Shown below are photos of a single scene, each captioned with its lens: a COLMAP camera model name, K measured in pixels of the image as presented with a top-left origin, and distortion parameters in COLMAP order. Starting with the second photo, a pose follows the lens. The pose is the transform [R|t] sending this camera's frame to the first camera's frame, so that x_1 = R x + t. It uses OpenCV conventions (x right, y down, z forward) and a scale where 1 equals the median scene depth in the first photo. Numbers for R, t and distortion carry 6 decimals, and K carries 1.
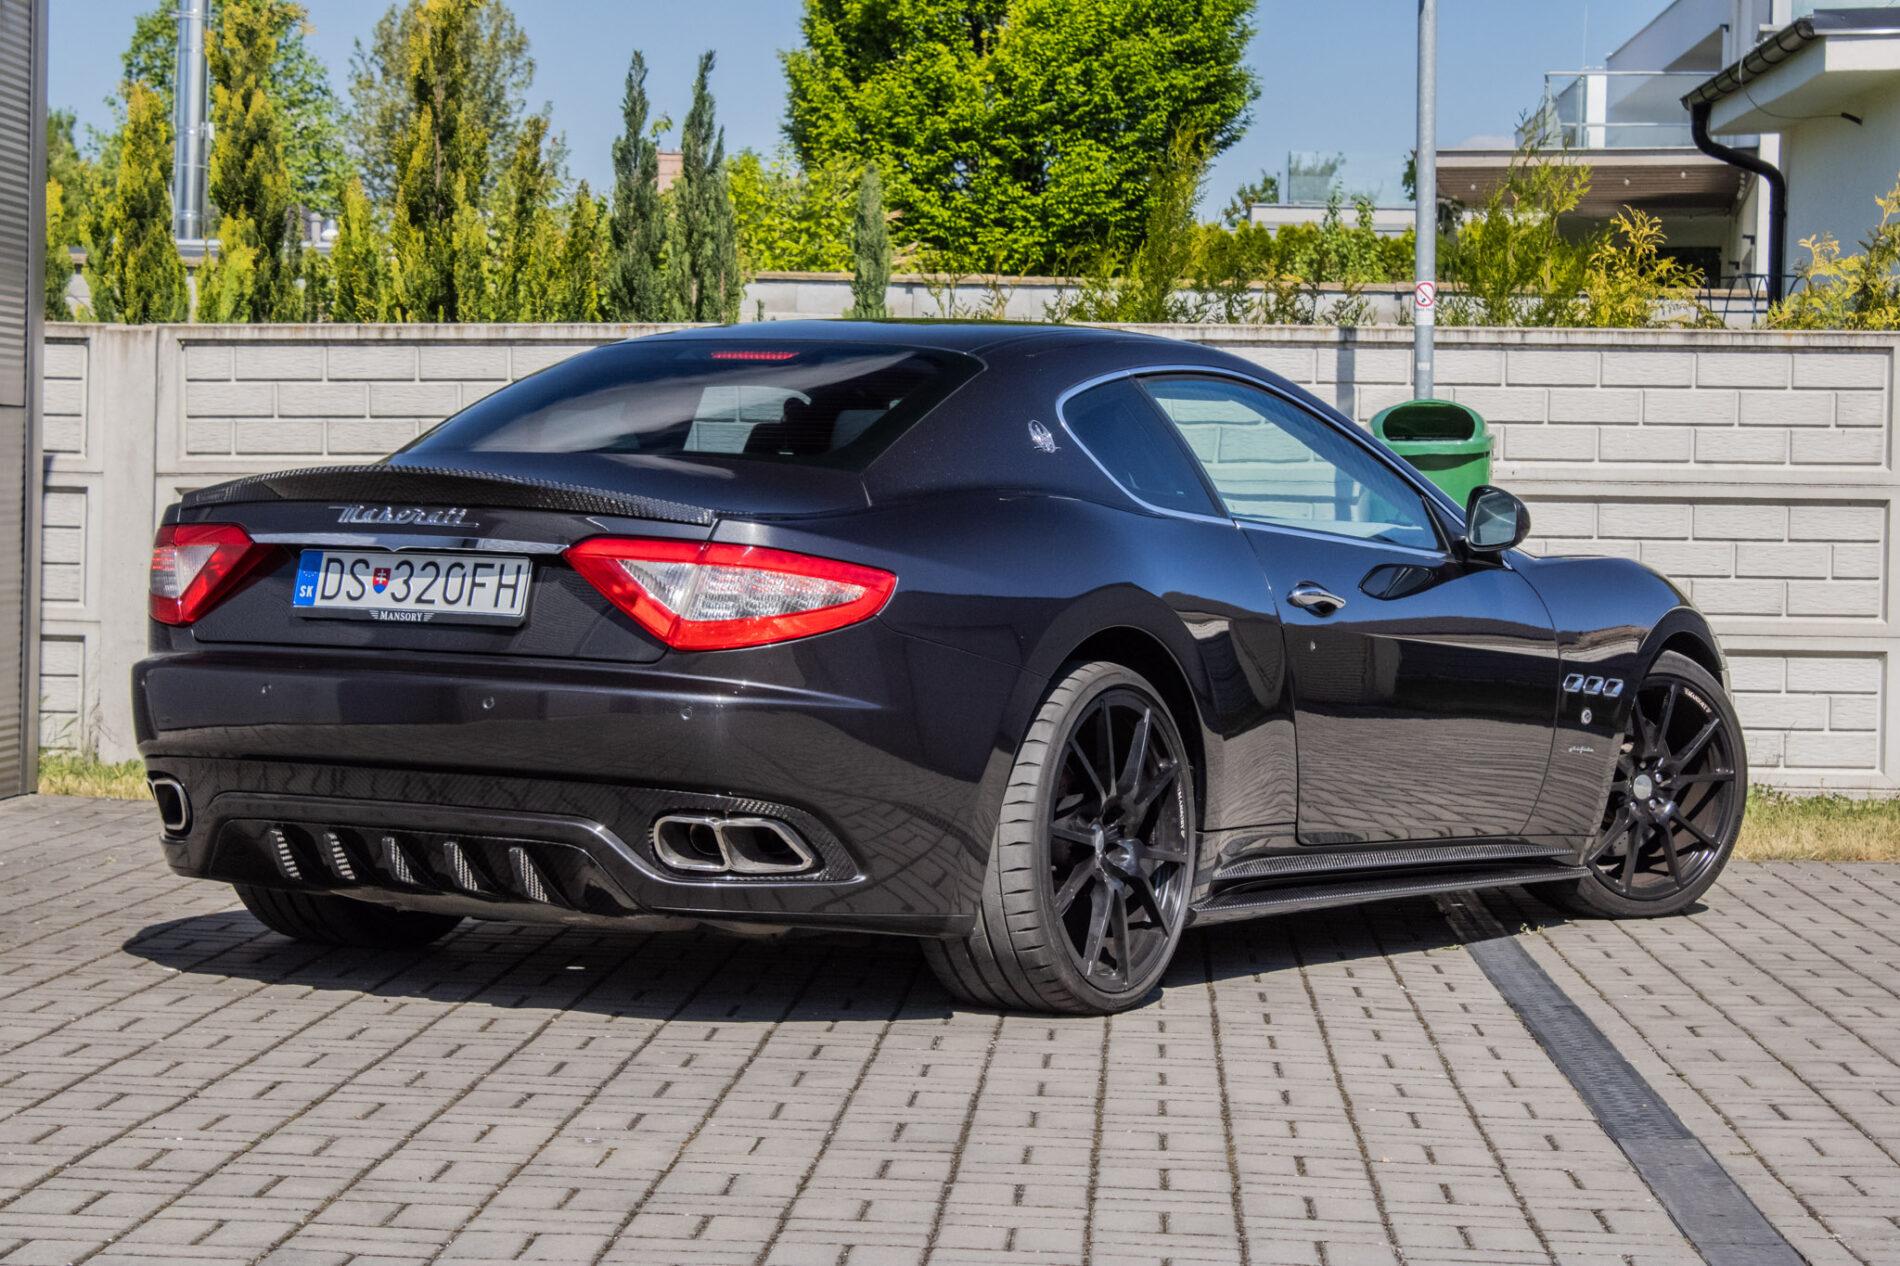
lens RADIAL K [[4534.9, 0, 950.0], [0, 4534.9, 633.0], [0, 0, 1]] dist [0.099292, 0.076631]
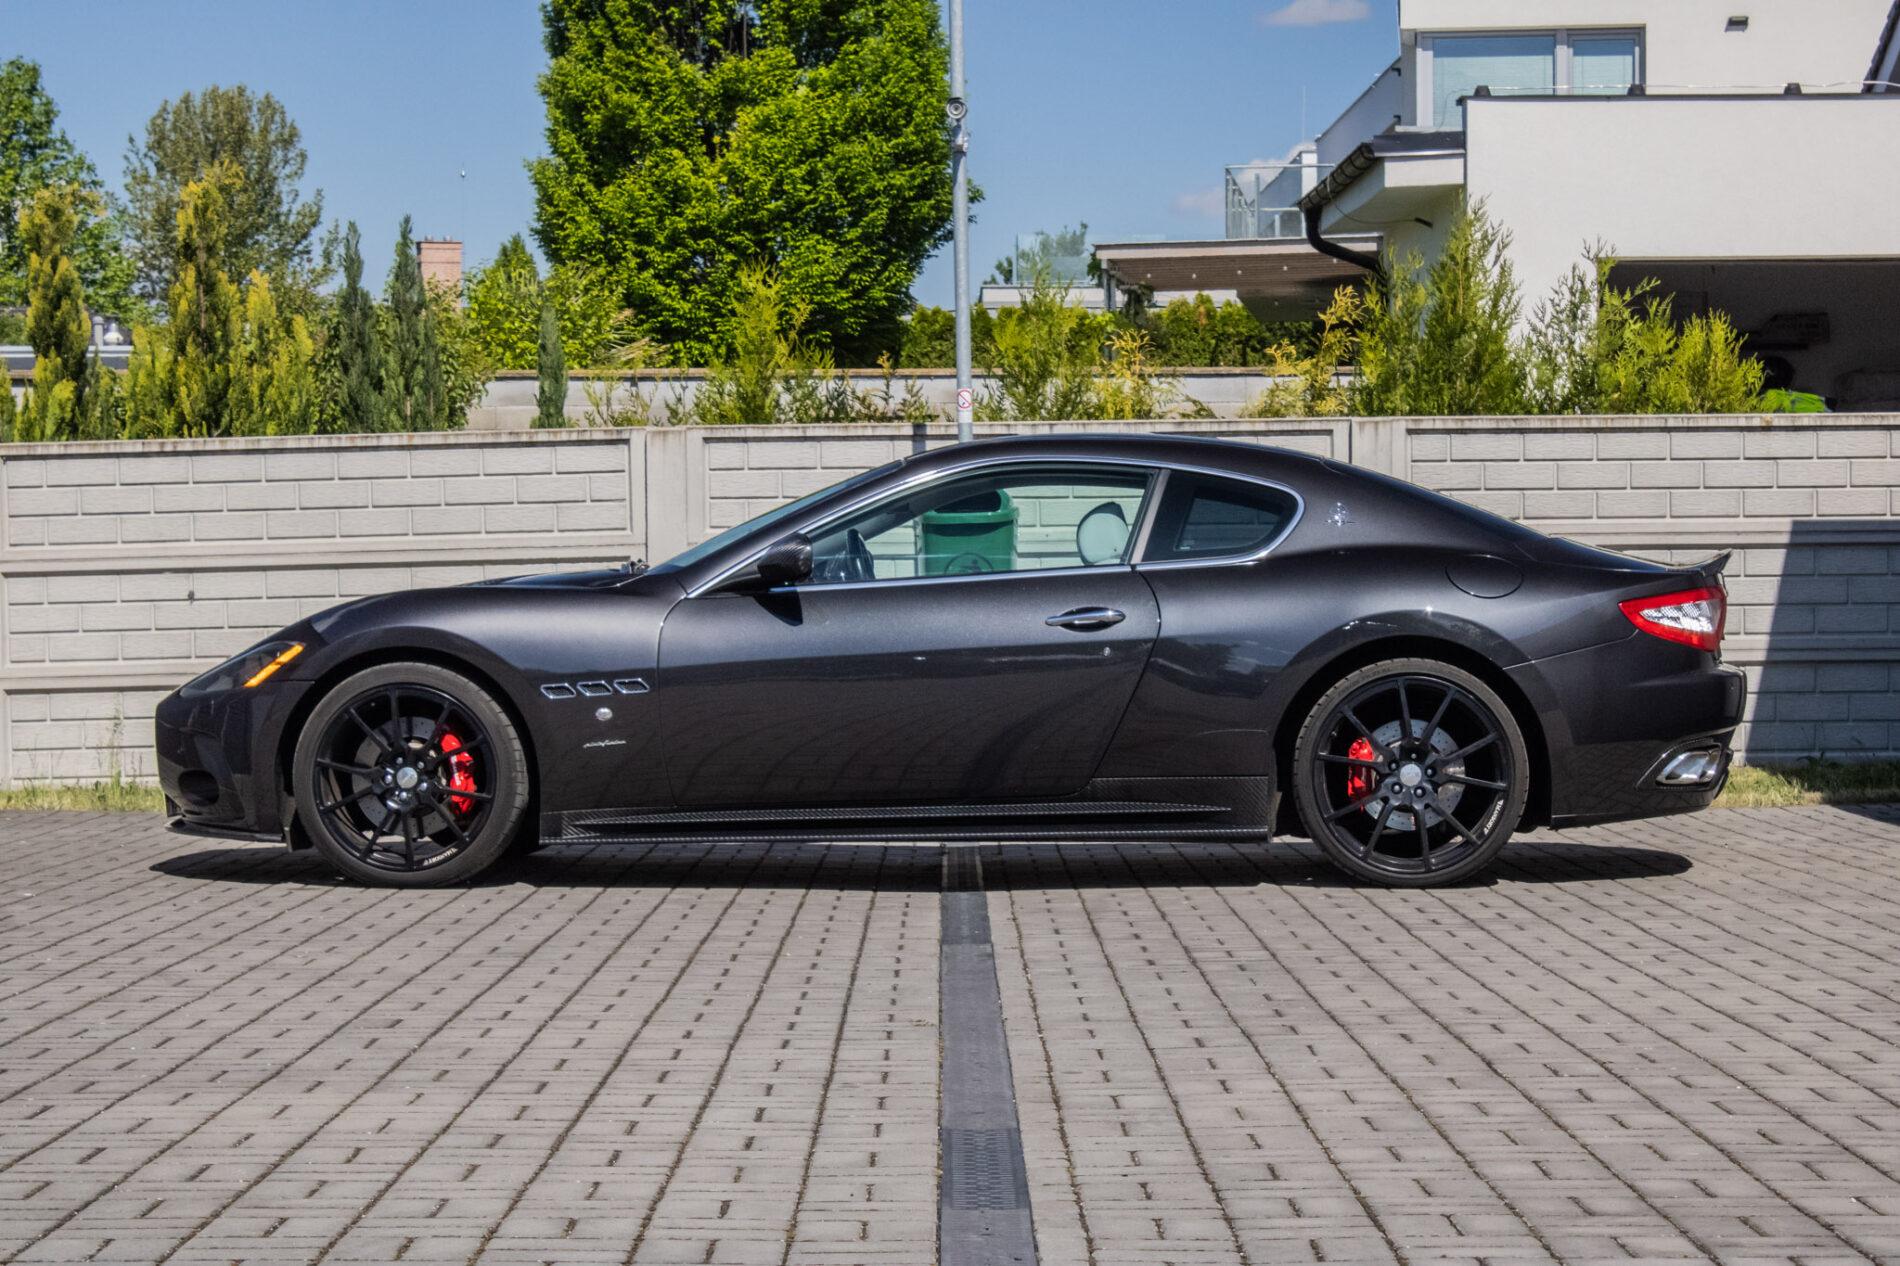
lens RADIAL K [[4528.2, 0, 950.0], [0, 4528.2, 633.0], [0, 0, 1]] dist [0.126514, -0.207952]
pose [[0.998589, -0.027265, 0.045562, 0.033948], [0.027955, 0.999503, -0.014569, 0.010276], [-0.045143, 0.015822, 0.998855, -0.264986]]
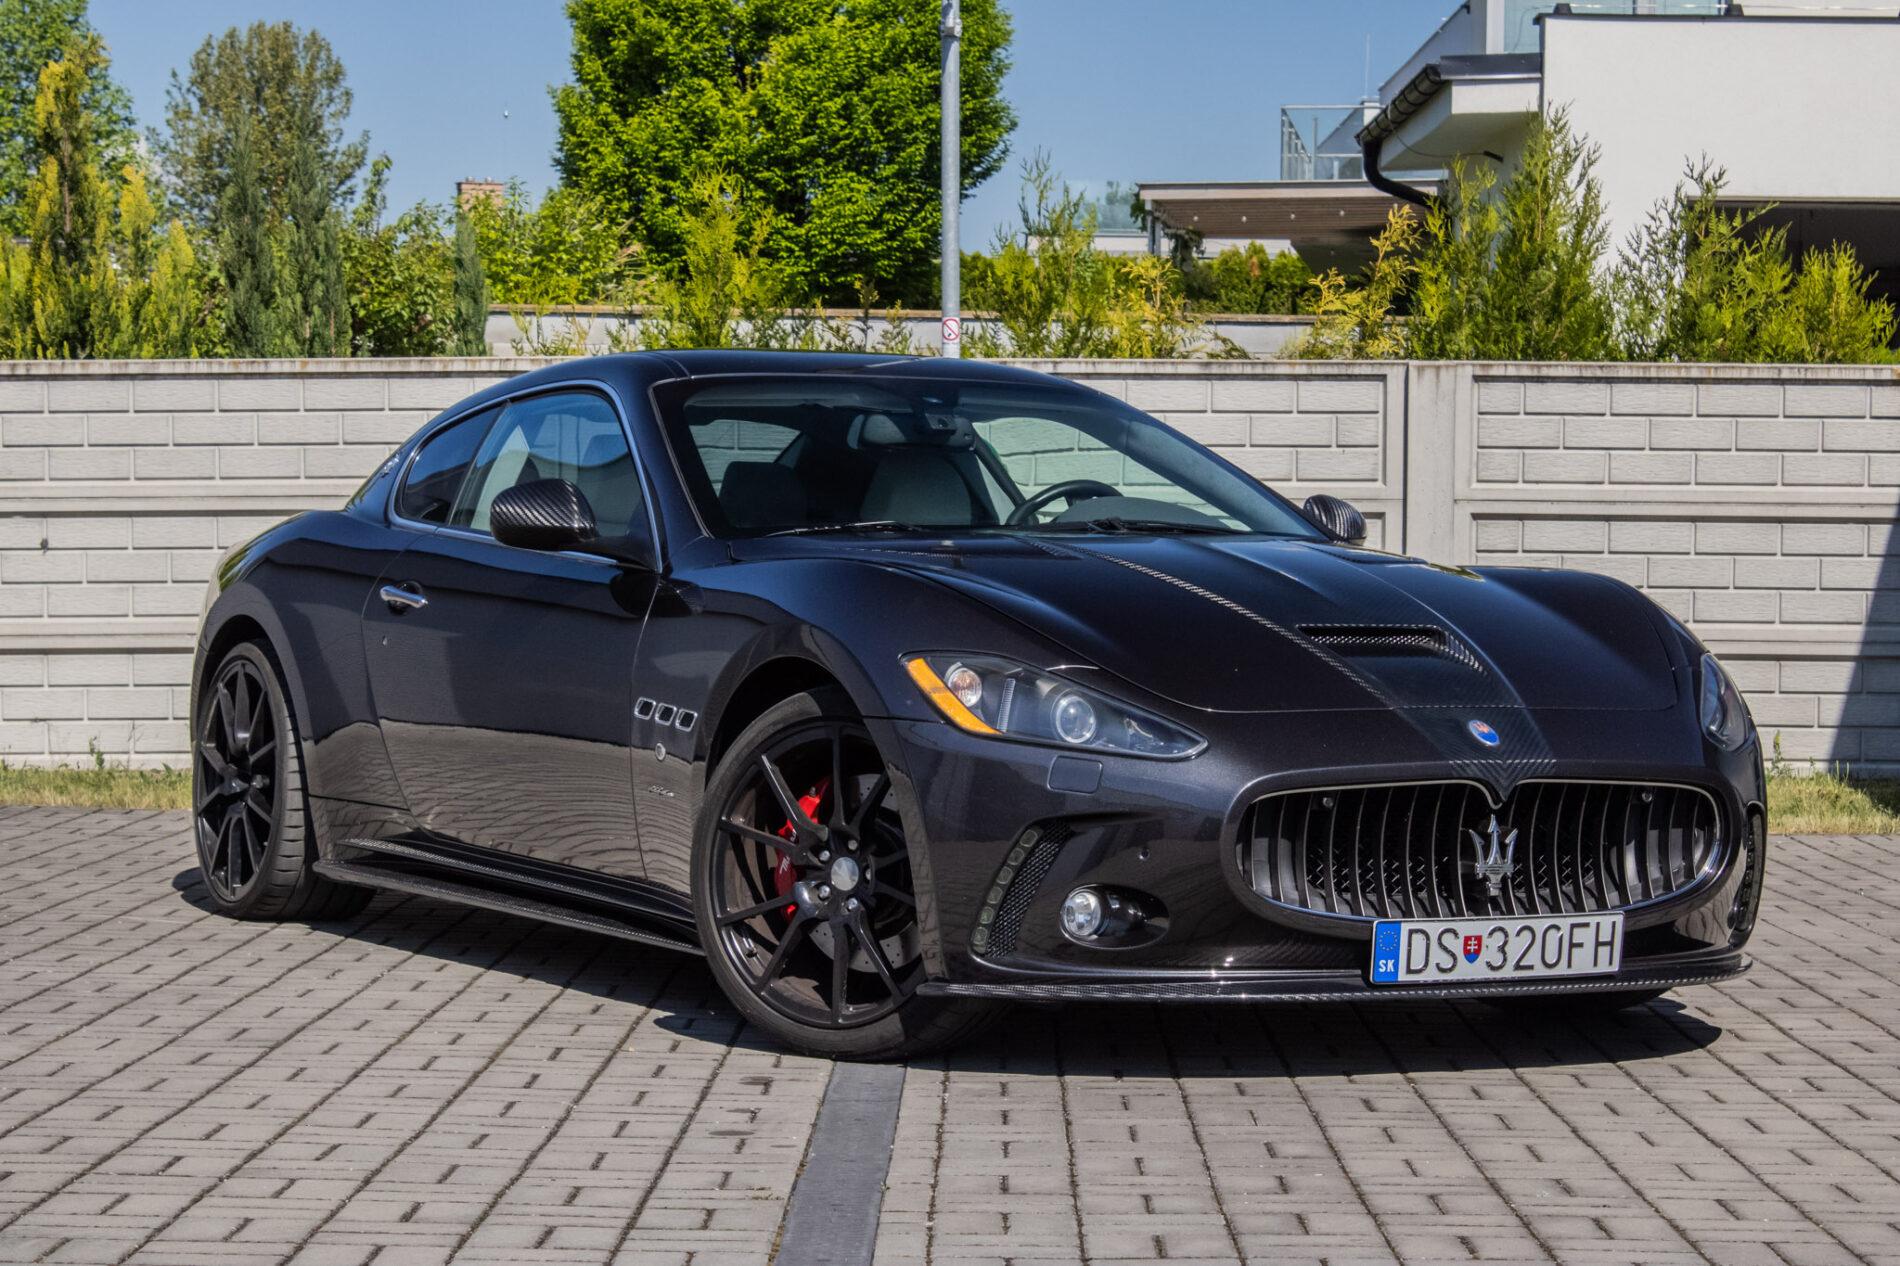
lens RADIAL K [[4534.9, 0, 950.0], [0, 4534.9, 633.0], [0, 0, 1]] dist [0.099292, 0.076631]
pose [[0.999396, -0.008482, 0.033704, 0.057930], [0.008666, 0.999948, -0.005322, 0.004615], [-0.033657, 0.005611, 0.999418, -0.091278]]
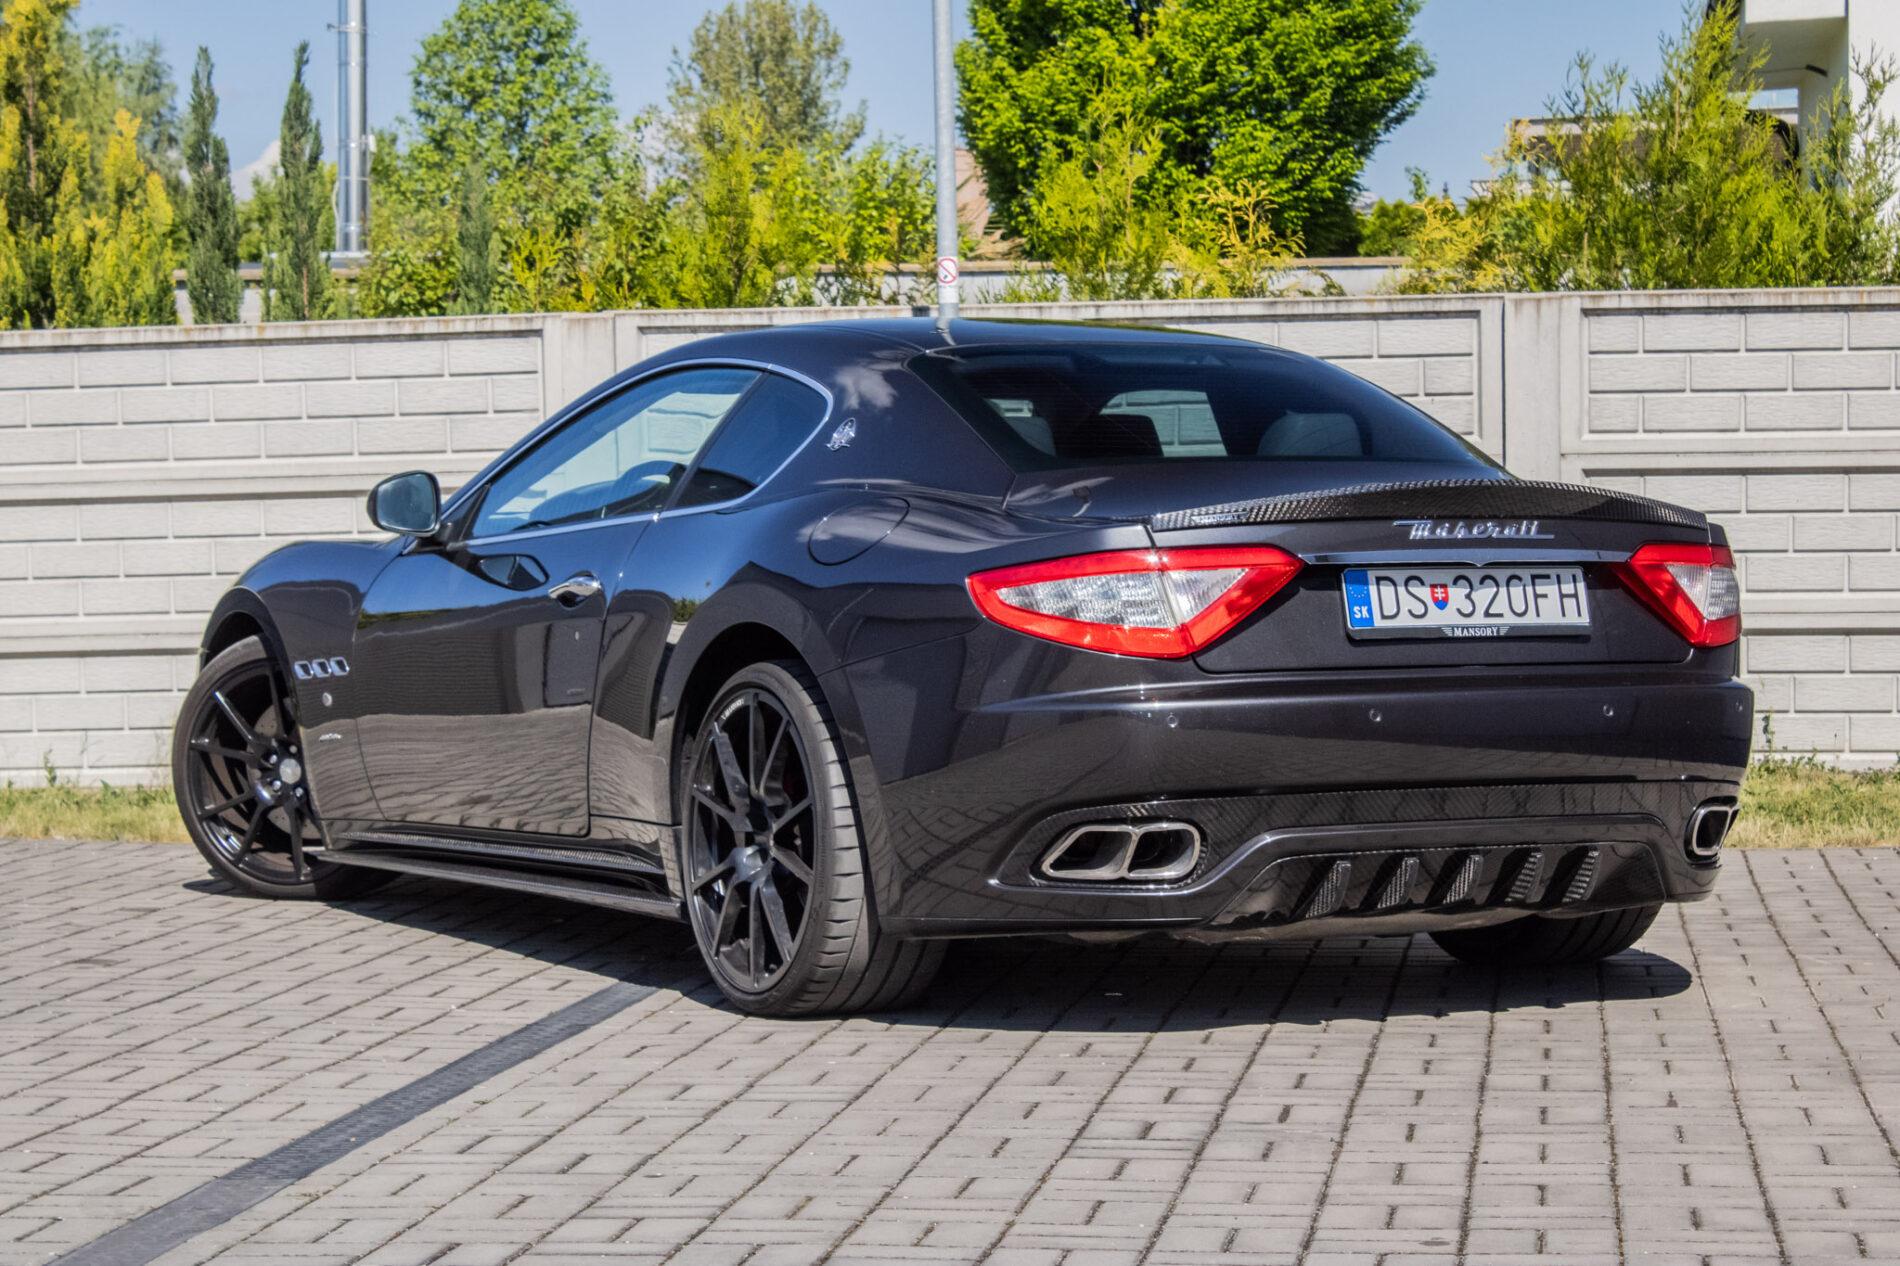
lens RADIAL K [[4534.9, 0, 950.0], [0, 4534.9, 633.0], [0, 0, 1]] dist [0.099292, 0.076631]
pose [[0.995702, -0.025517, -0.089032, 0.164425], [0.025669, 0.999670, 0.000560, 0.001309], [0.088988, -0.002843, 0.996029, 0.038393]]
